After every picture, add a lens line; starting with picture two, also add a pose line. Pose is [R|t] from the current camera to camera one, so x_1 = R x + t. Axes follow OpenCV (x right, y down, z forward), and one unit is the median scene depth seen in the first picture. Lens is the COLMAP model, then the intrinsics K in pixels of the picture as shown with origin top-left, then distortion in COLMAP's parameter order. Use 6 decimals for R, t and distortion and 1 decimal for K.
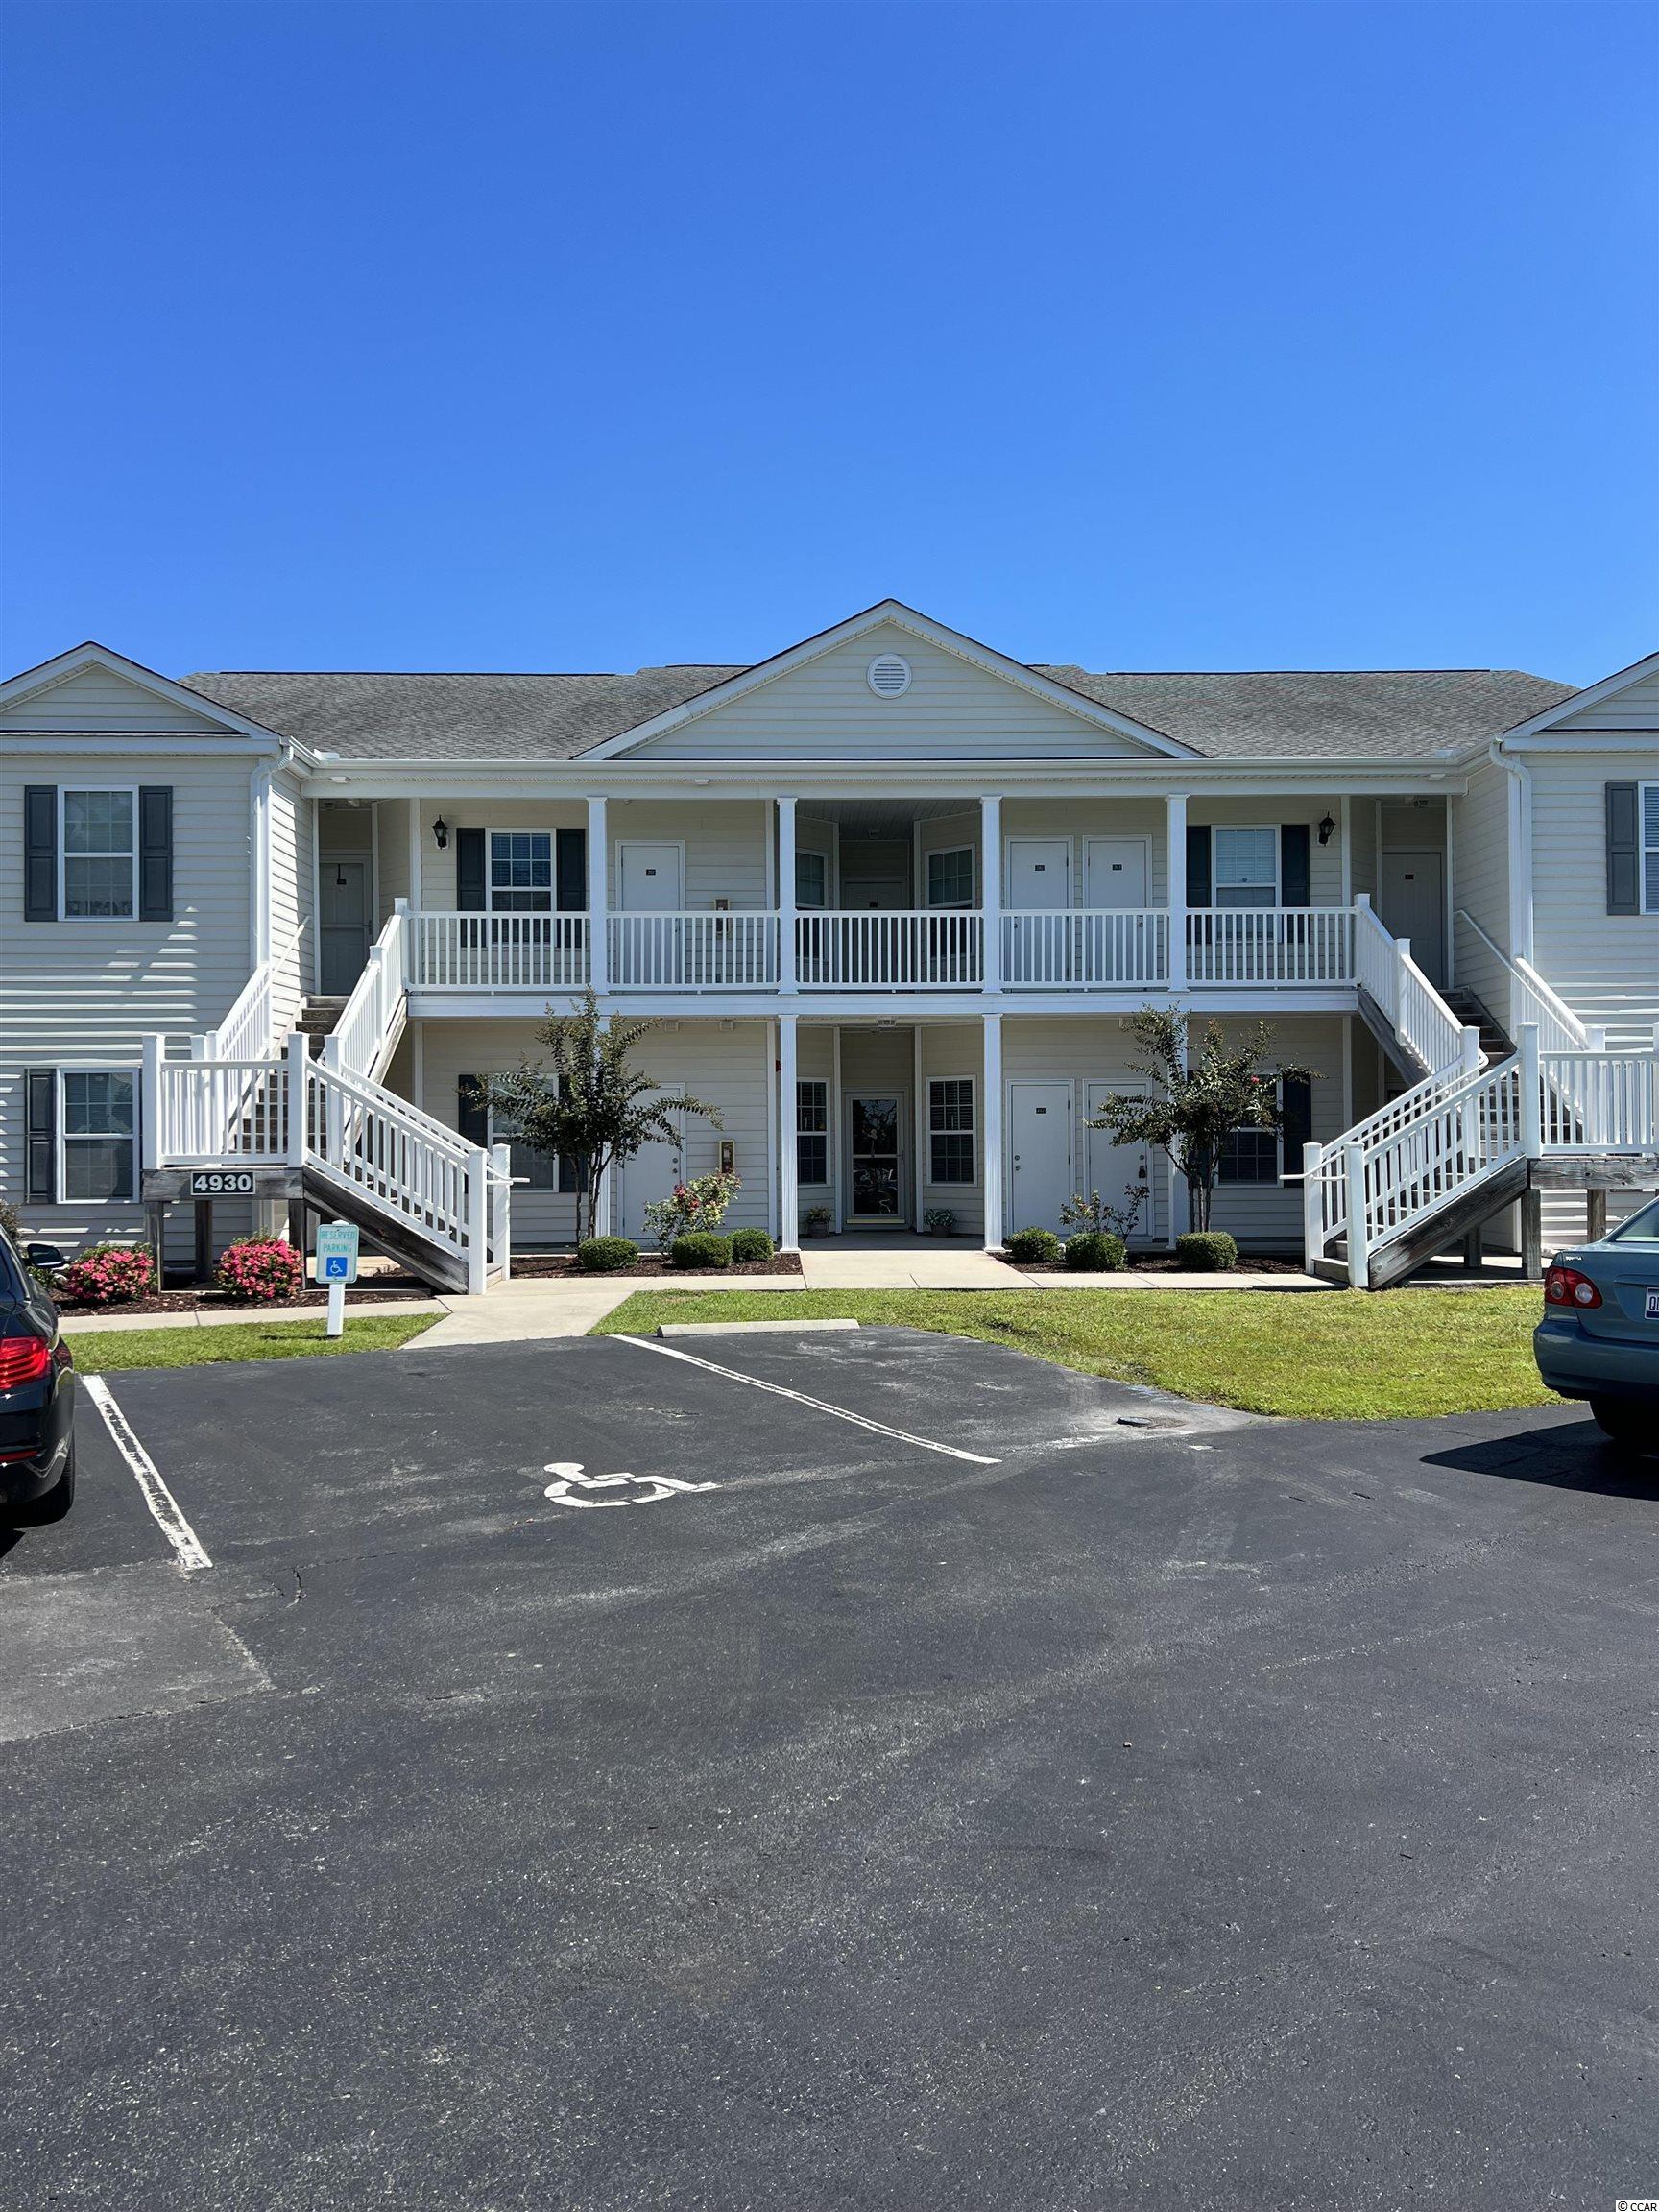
lens RADIAL K [[1658.2, 0, 827.6], [0, 1658.2, 1102.0], [0, 0, 1]] dist [-0.006769, -0.005697]
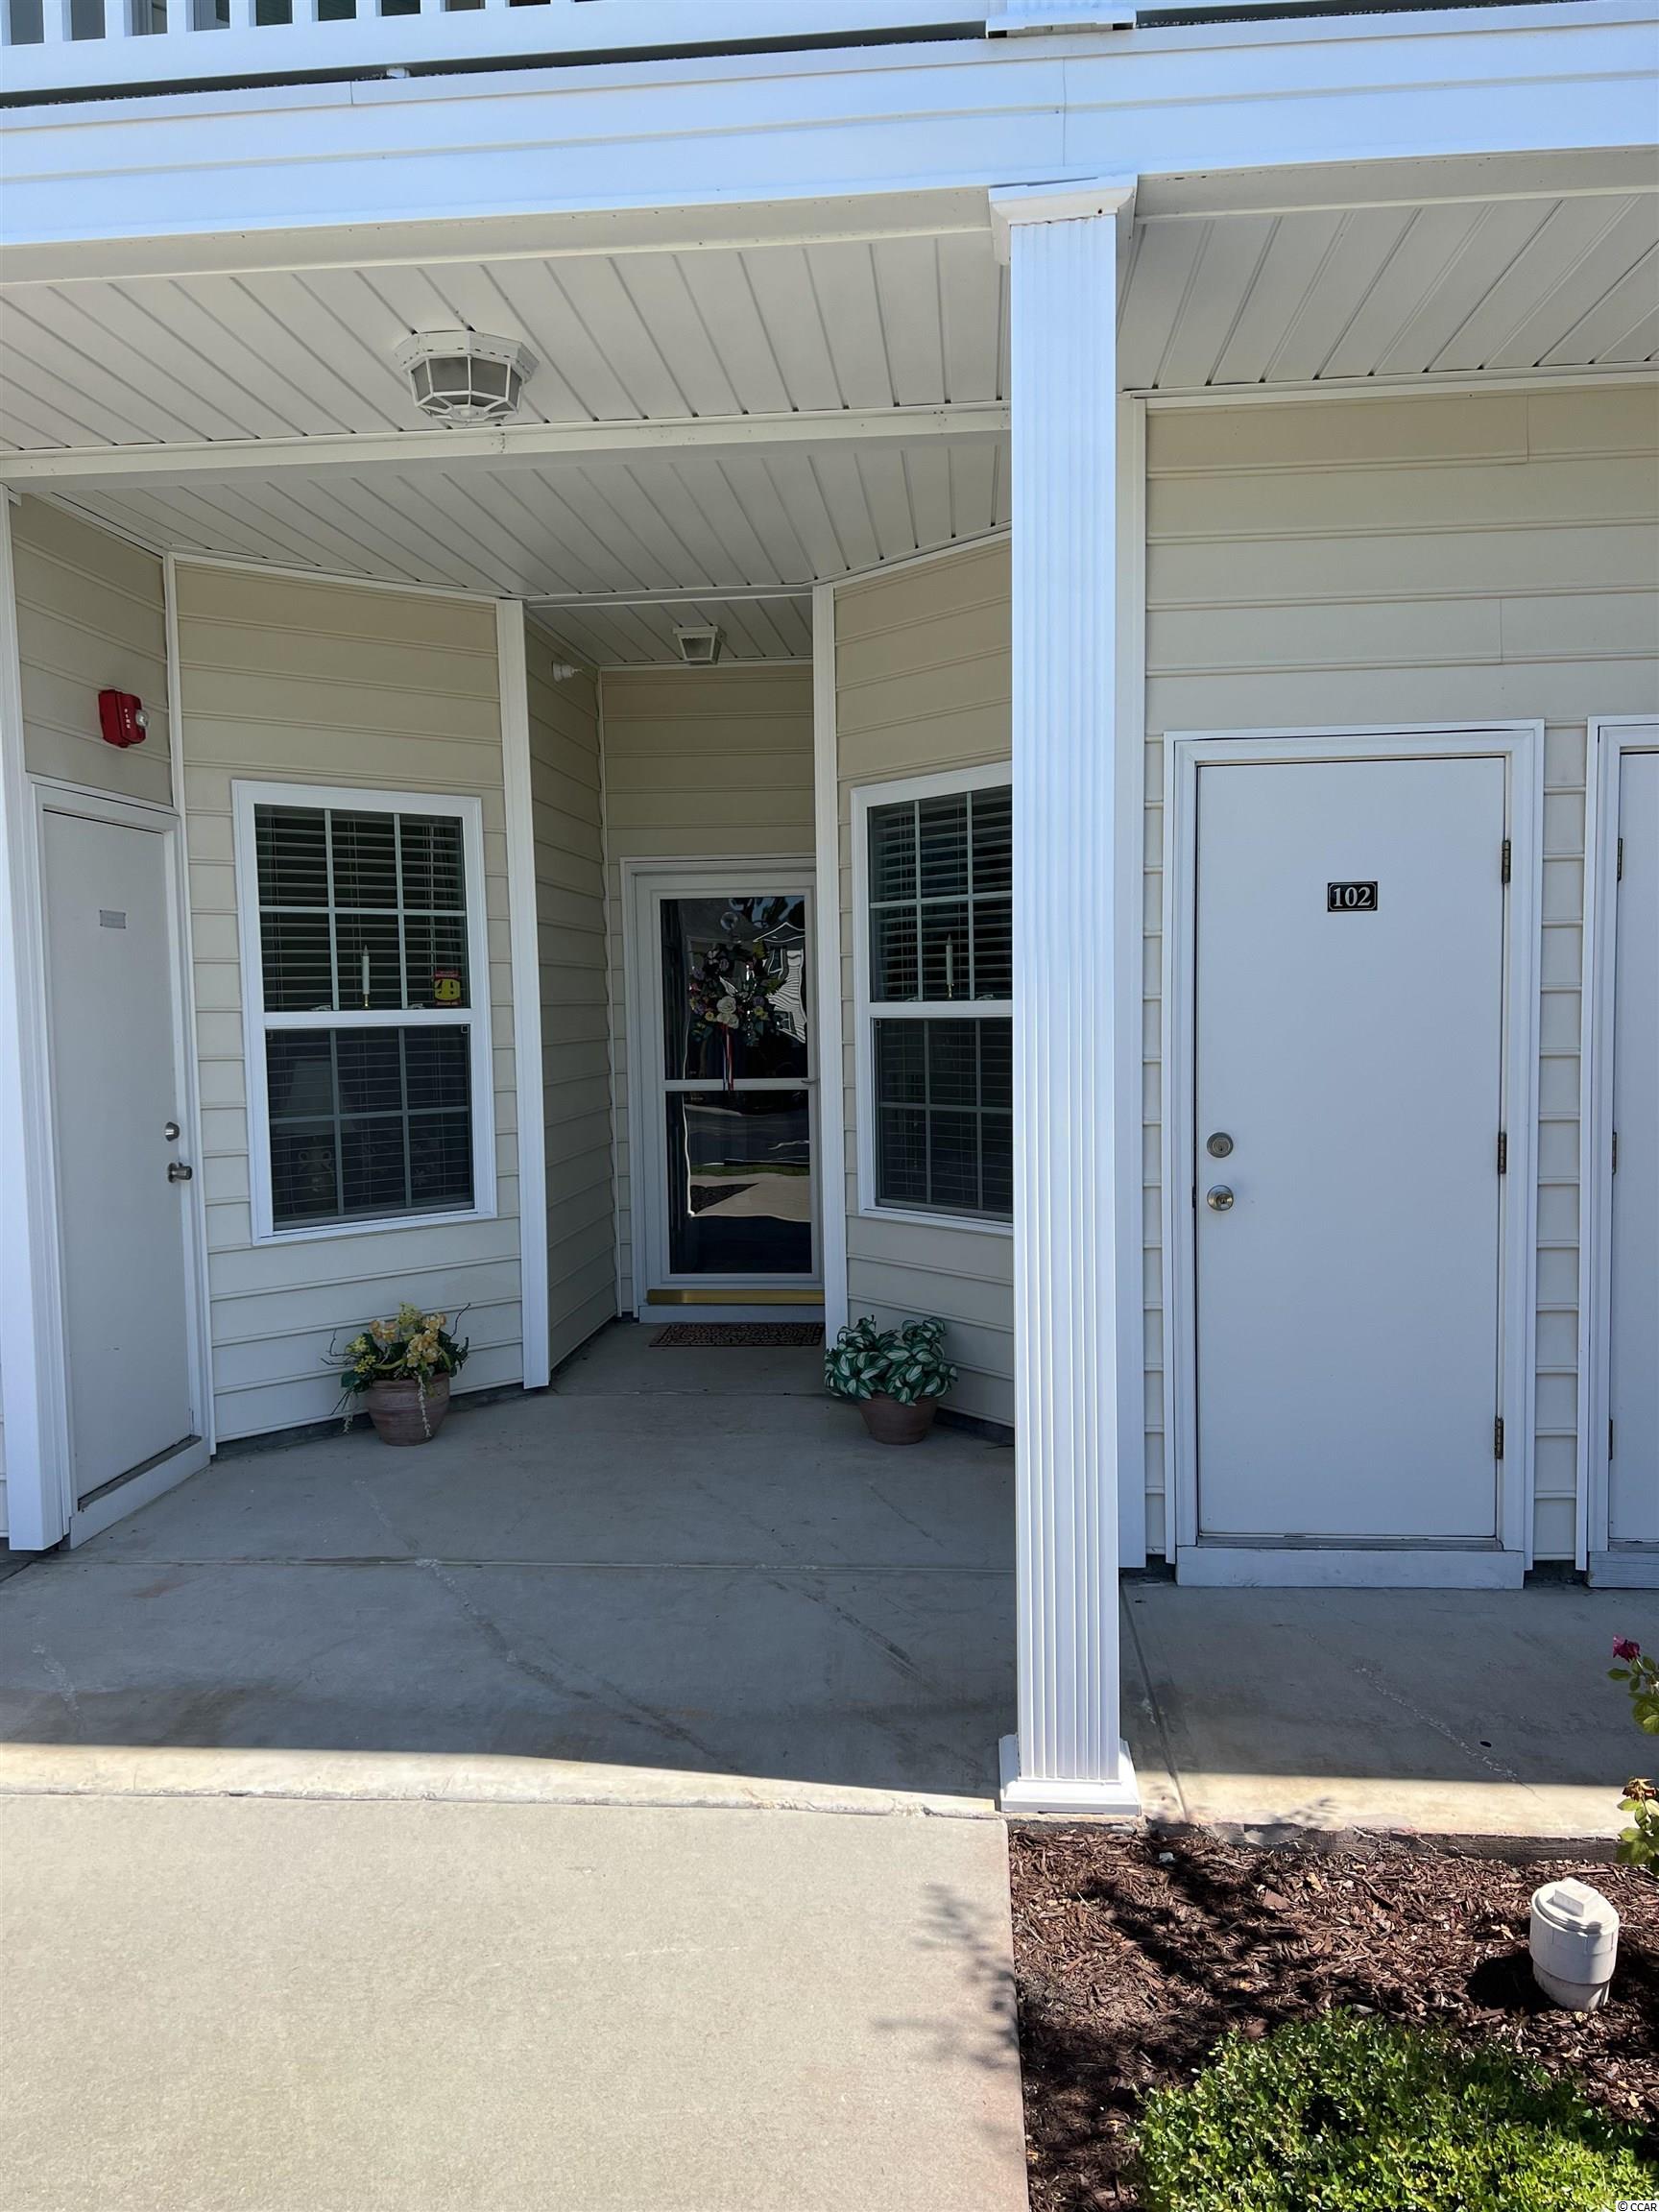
lens RADIAL K [[1658.2, 0, 832.5], [0, 1658.2, 1106.6], [0, 0, 1]] dist [-0.006769, -0.005697]
pose [[0.994823, -0.001357, -0.101611, 0.082948], [0.010102, 0.996279, 0.085598, 0.011493], [0.101116, -0.086182, 0.991135, 0.751245]]
